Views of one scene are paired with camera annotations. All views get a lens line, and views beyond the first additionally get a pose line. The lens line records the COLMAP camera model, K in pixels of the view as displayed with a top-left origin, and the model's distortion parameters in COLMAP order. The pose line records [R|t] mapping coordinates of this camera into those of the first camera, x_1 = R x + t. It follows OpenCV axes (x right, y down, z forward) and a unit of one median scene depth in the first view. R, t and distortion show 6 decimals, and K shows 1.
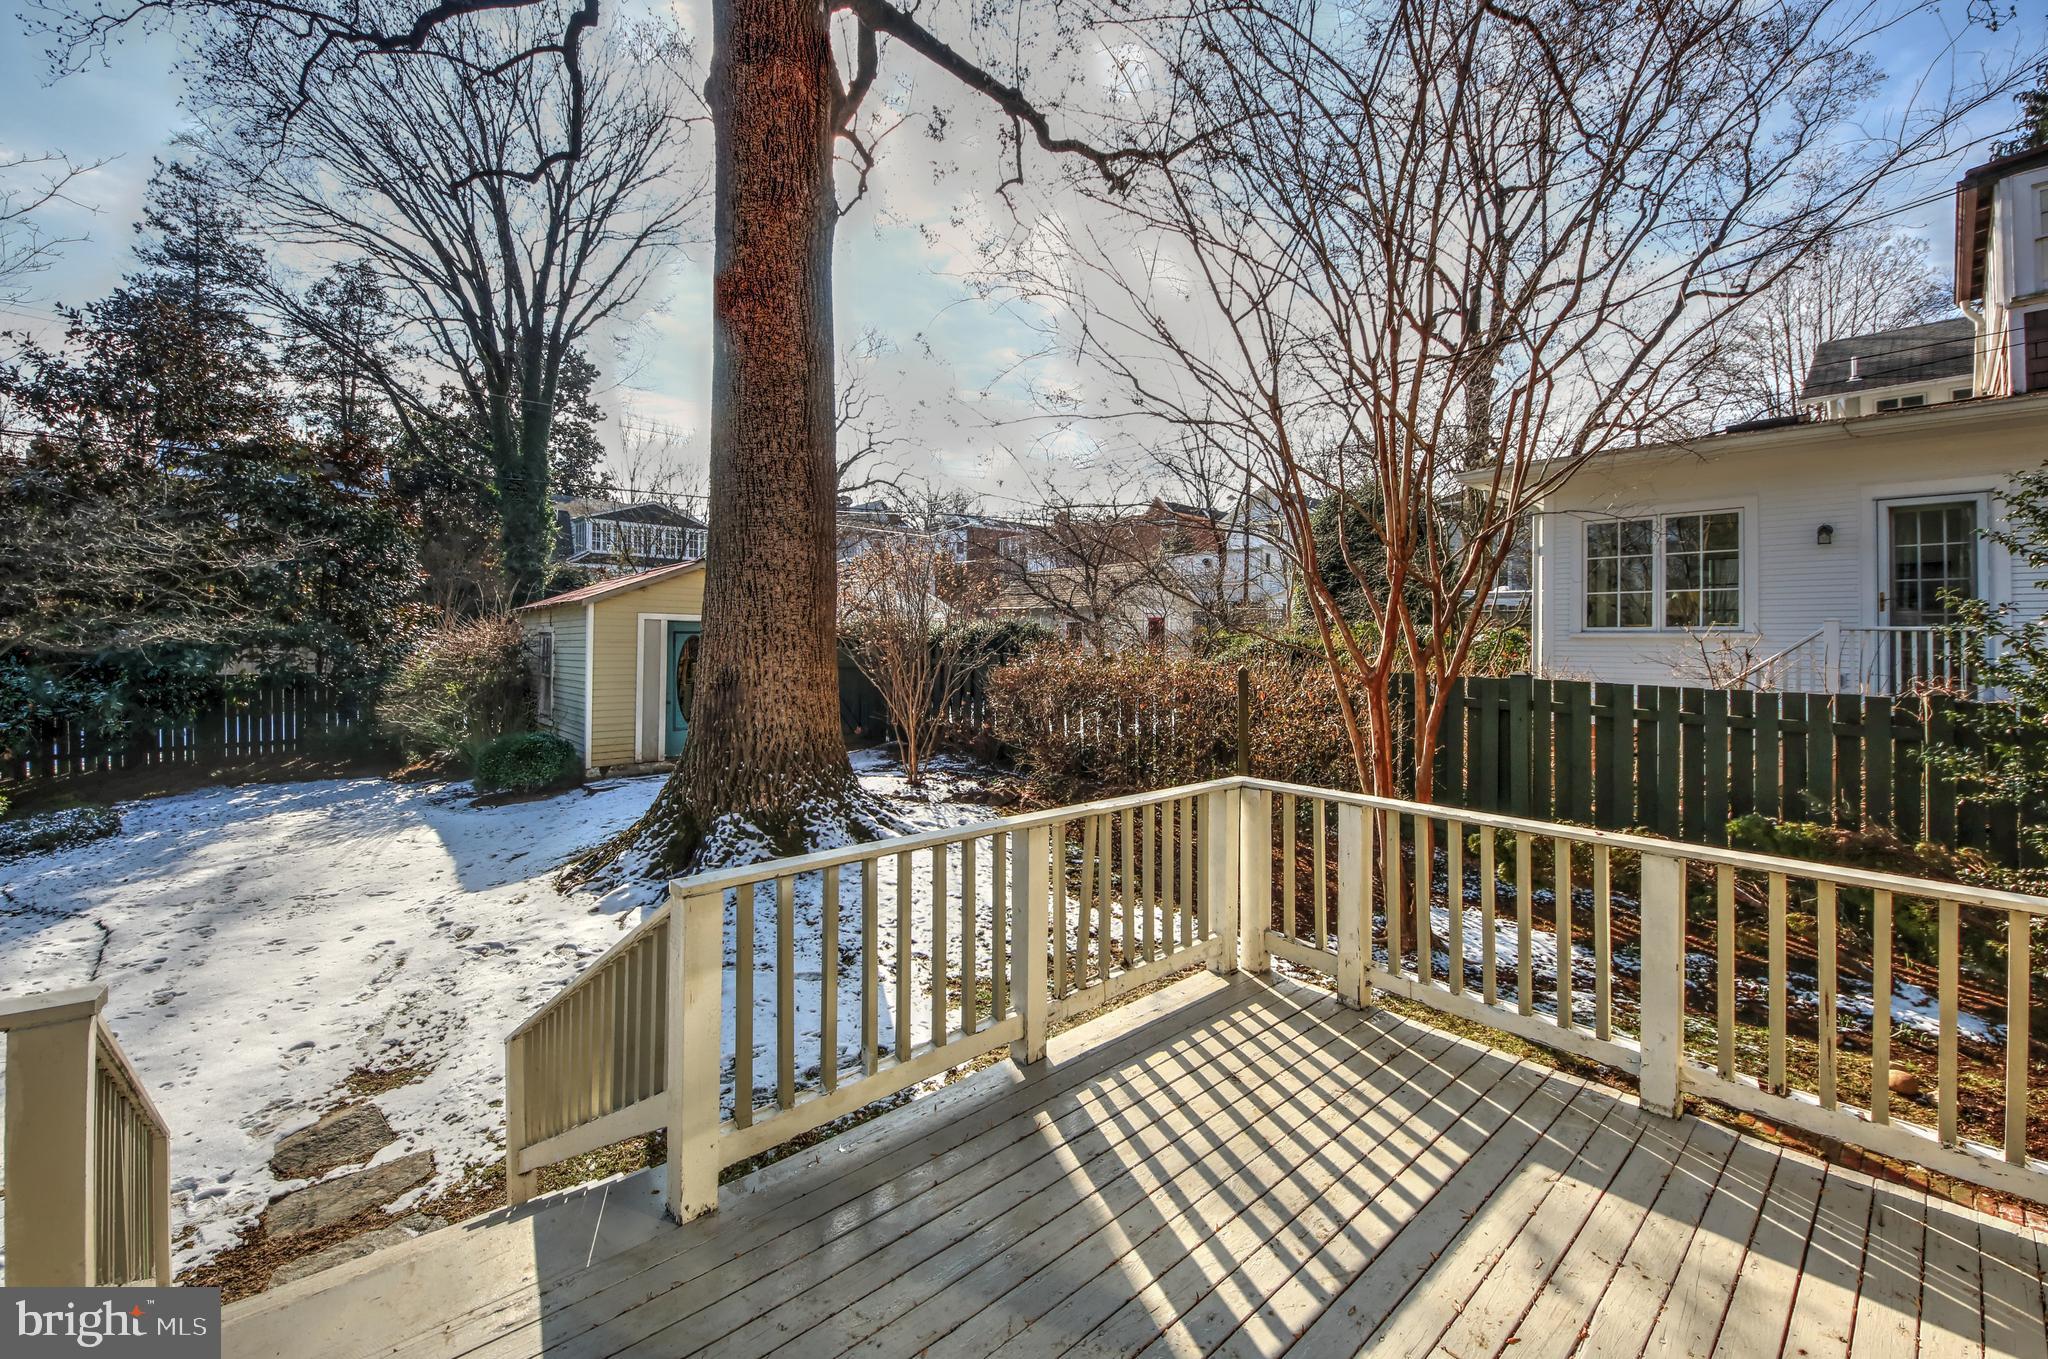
lens RADIAL K [[789.2, 0, 1020.8], [0, 789.2, 634.7], [0, 0, 1]] dist [0.001769, 0.000038]
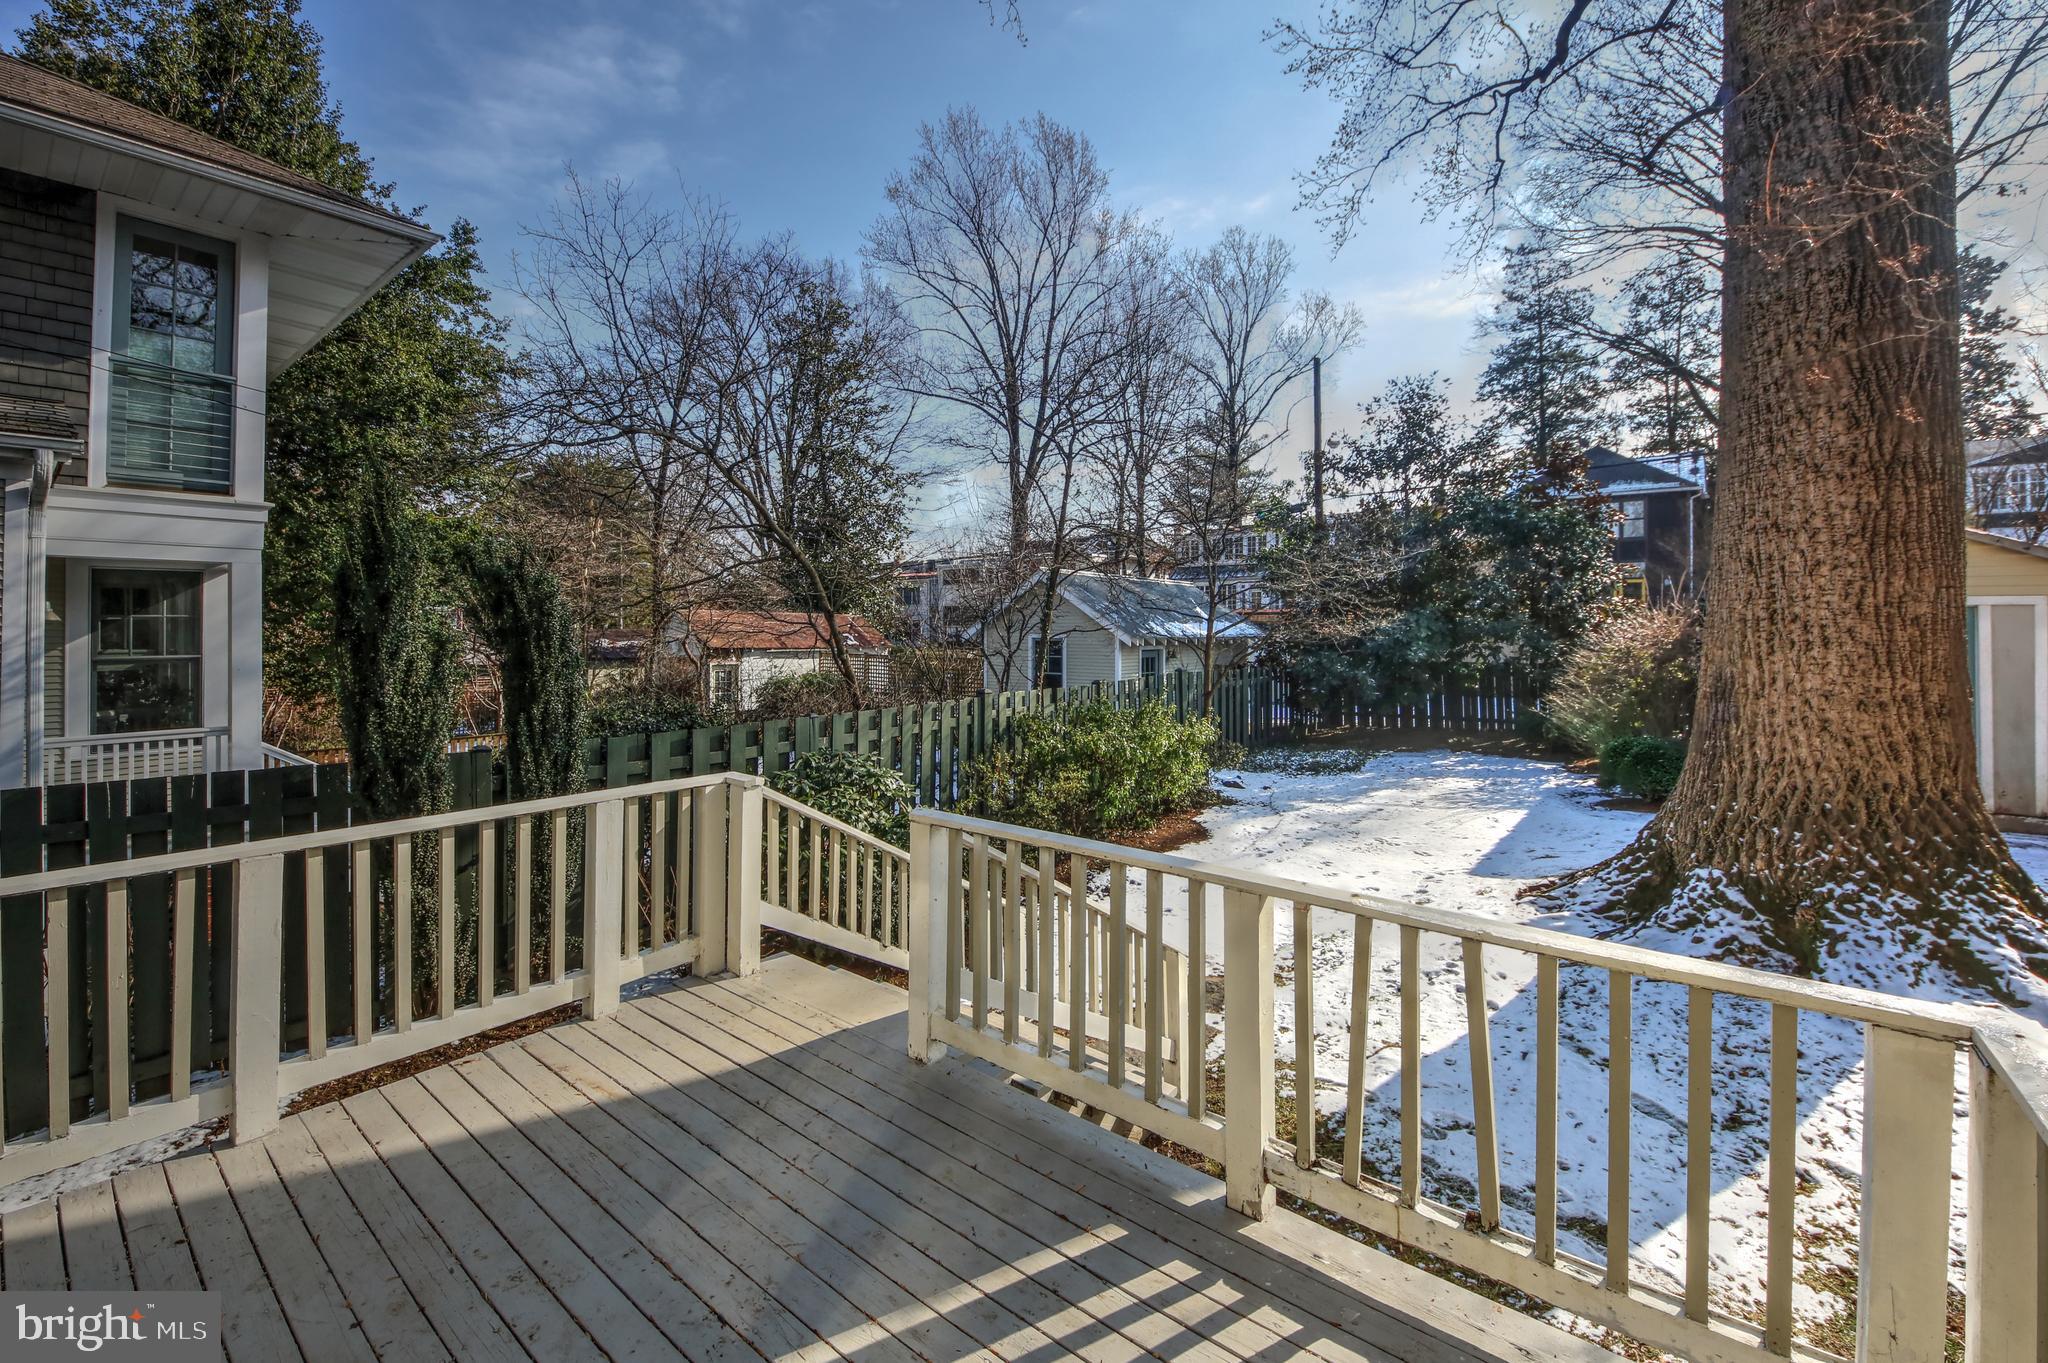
lens RADIAL K [[805.1, 0, 1025.8], [0, 805.1, 623.8], [0, 0, 1]] dist [-0.010009, -0.000192]
pose [[0.195792, -0.010680, -0.980587, 0.242428], [0.005405, 0.999937, -0.009811, 0.001642], [0.980631, -0.003379, 0.195838, 0.227052]]
